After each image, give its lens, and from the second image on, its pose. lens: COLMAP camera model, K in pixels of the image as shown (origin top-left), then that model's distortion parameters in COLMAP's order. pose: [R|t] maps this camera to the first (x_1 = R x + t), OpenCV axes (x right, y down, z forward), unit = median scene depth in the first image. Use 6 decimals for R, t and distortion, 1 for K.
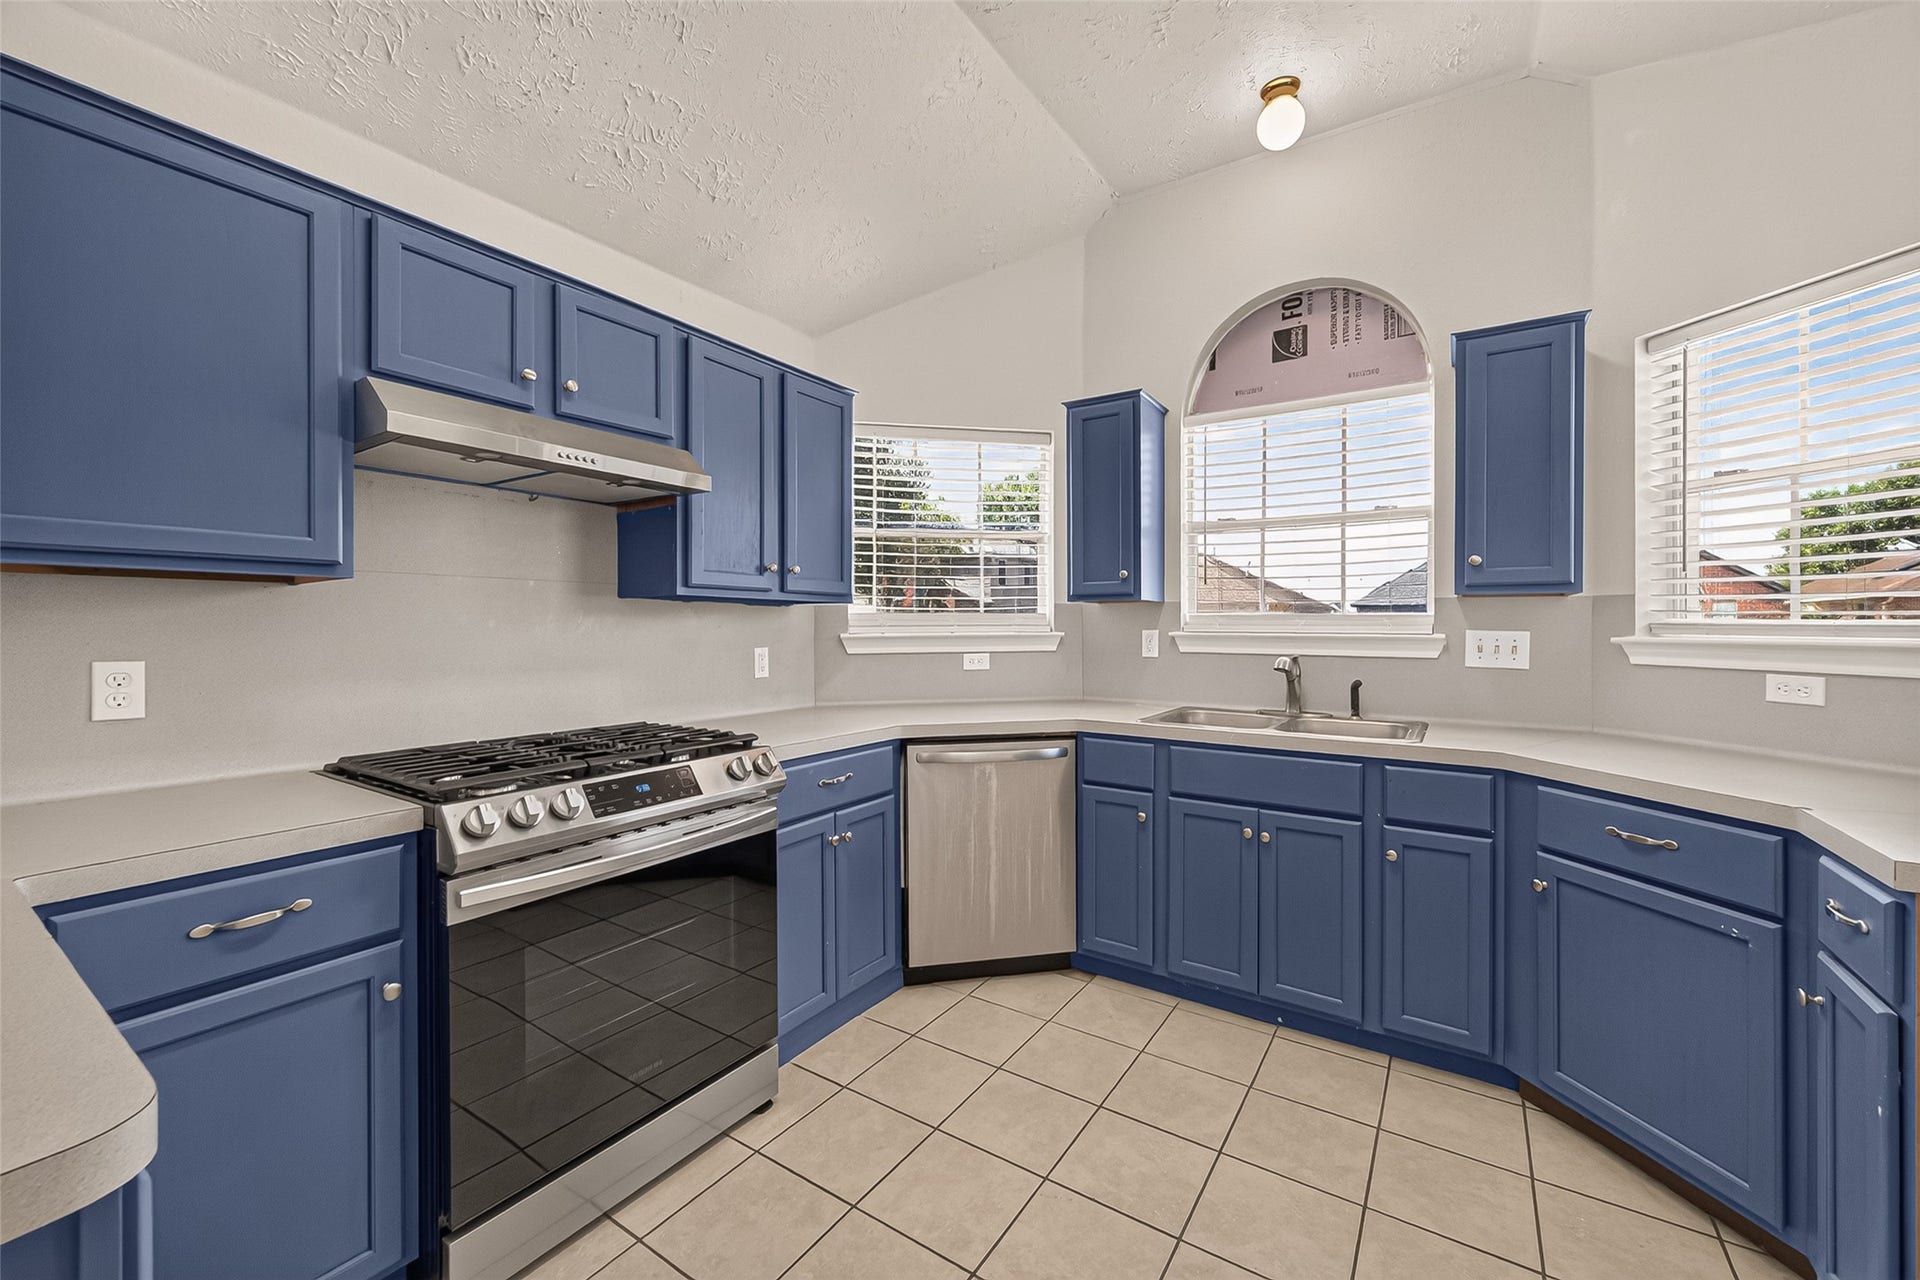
lens RADIAL K [[751.1, 0, 960.3], [0, 751.1, 633.8], [0, 0, 1]] dist [0.000607, -0.000037]
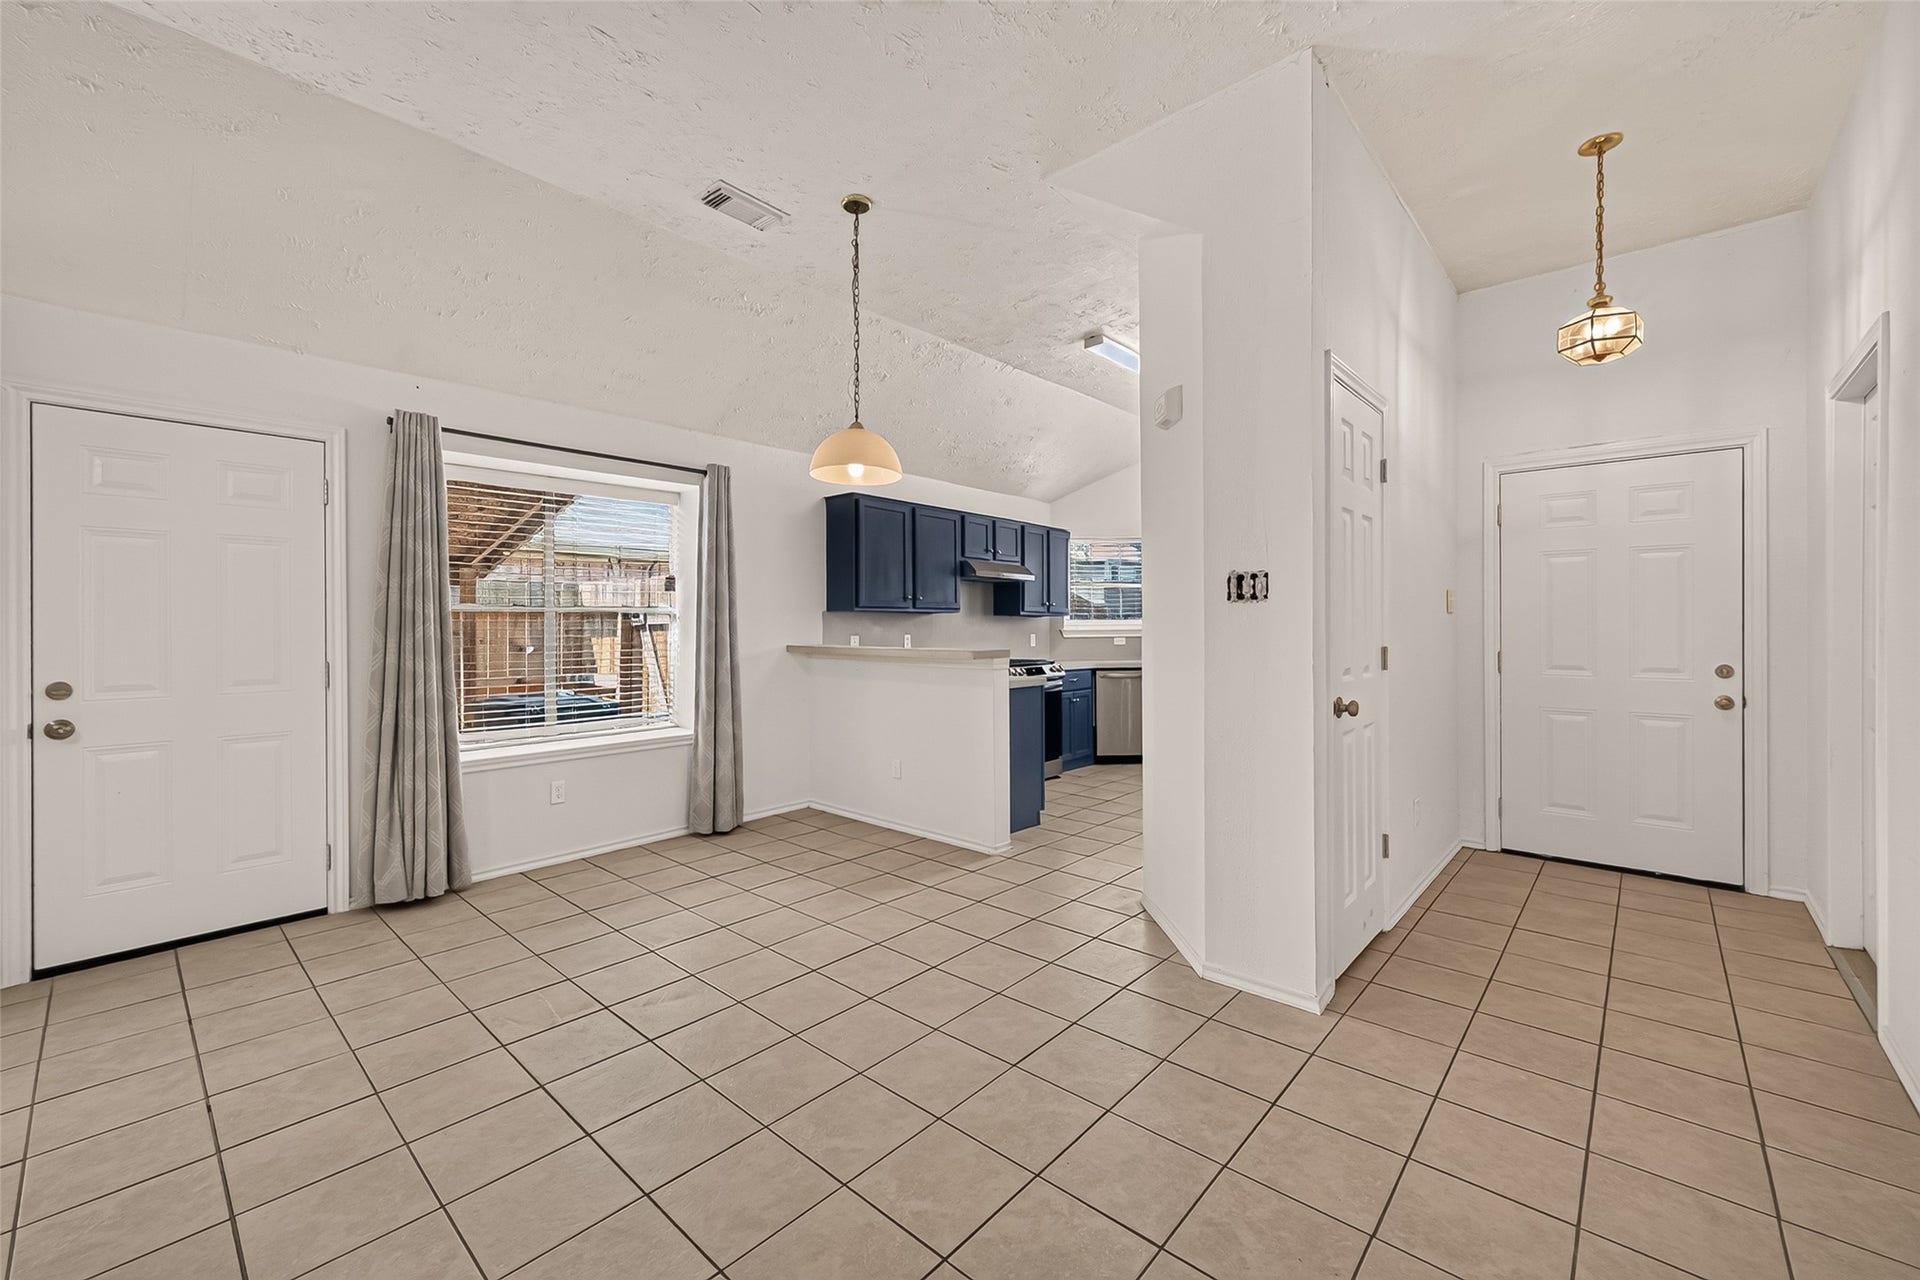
lens RADIAL K [[751.1, 0, 961.2], [0, 751.1, 631.0], [0, 0, 1]] dist [0.000607, -0.000037]
pose [[0.990014, -0.001292, -0.140960, -0.171279], [0.000828, 0.999994, -0.003352, 0.017440], [0.140964, 0.003202, 0.990010, -1.711078]]
